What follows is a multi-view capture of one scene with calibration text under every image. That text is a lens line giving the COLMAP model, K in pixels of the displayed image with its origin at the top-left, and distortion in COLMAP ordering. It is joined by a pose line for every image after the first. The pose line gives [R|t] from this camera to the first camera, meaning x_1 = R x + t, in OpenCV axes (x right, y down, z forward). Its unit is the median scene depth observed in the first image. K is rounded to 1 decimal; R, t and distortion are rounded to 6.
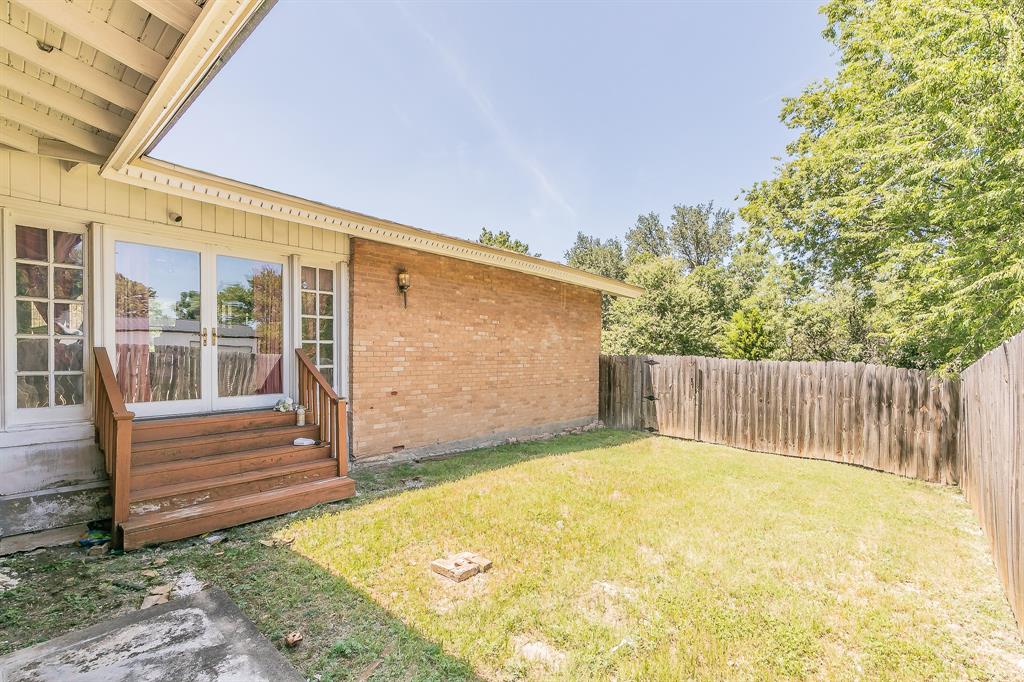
lens RADIAL K [[449.2, 0, 512.5], [0, 449.2, 346.1], [0, 0, 1]] dist [0.005795, -0.000067]
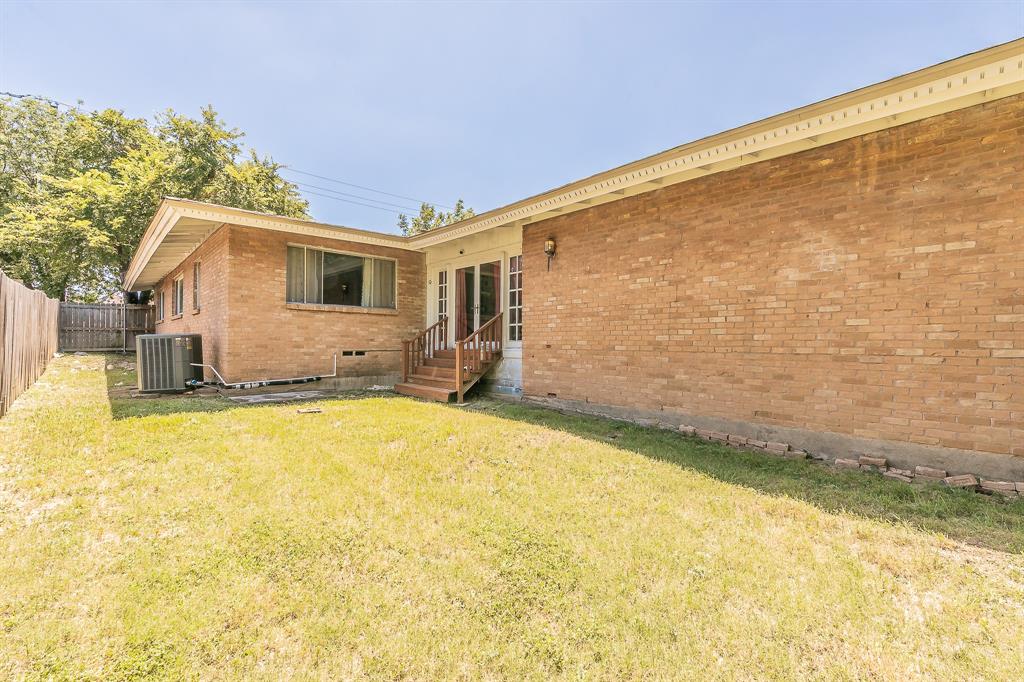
lens RADIAL K [[449.2, 0, 512.9], [0, 449.2, 341.1], [0, 0, 1]] dist [0.005795, -0.000067]
pose [[-0.100586, -0.024173, -0.994635, 0.780945], [-0.003769, 0.999707, -0.023916, 0.104254], [0.994921, 0.001343, -0.100647, 0.895785]]
